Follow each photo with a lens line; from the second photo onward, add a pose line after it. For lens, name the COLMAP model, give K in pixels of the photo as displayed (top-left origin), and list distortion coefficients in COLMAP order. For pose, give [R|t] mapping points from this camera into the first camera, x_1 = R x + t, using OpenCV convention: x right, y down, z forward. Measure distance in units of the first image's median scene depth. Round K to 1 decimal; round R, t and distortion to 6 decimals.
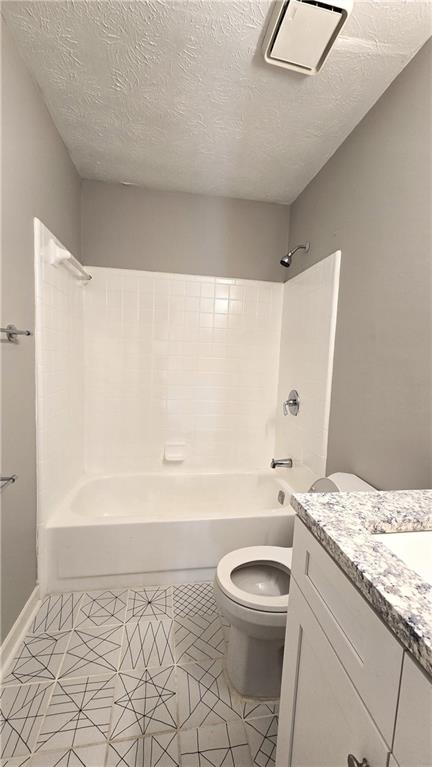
lens RADIAL K [[308.4, 0, 220.3], [0, 308.4, 384.6], [0, 0, 1]] dist [-0.002275, 0.000455]
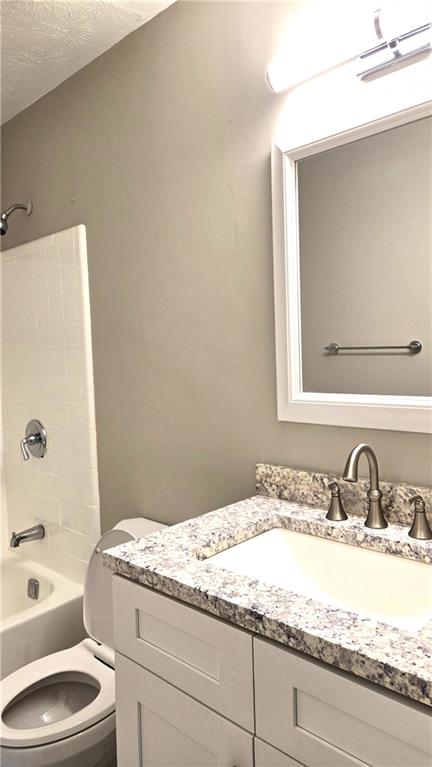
lens RADIAL K [[488.3, 0, 213.6], [0, 488.3, 381.9], [0, 0, 1]] dist [0.028940, -0.000272]
pose [[0.787235, -0.097911, 0.608831, -0.302984], [0.122625, 0.992452, 0.001046, -0.056864], [-0.604338, 0.073835, 0.793300, -0.246700]]
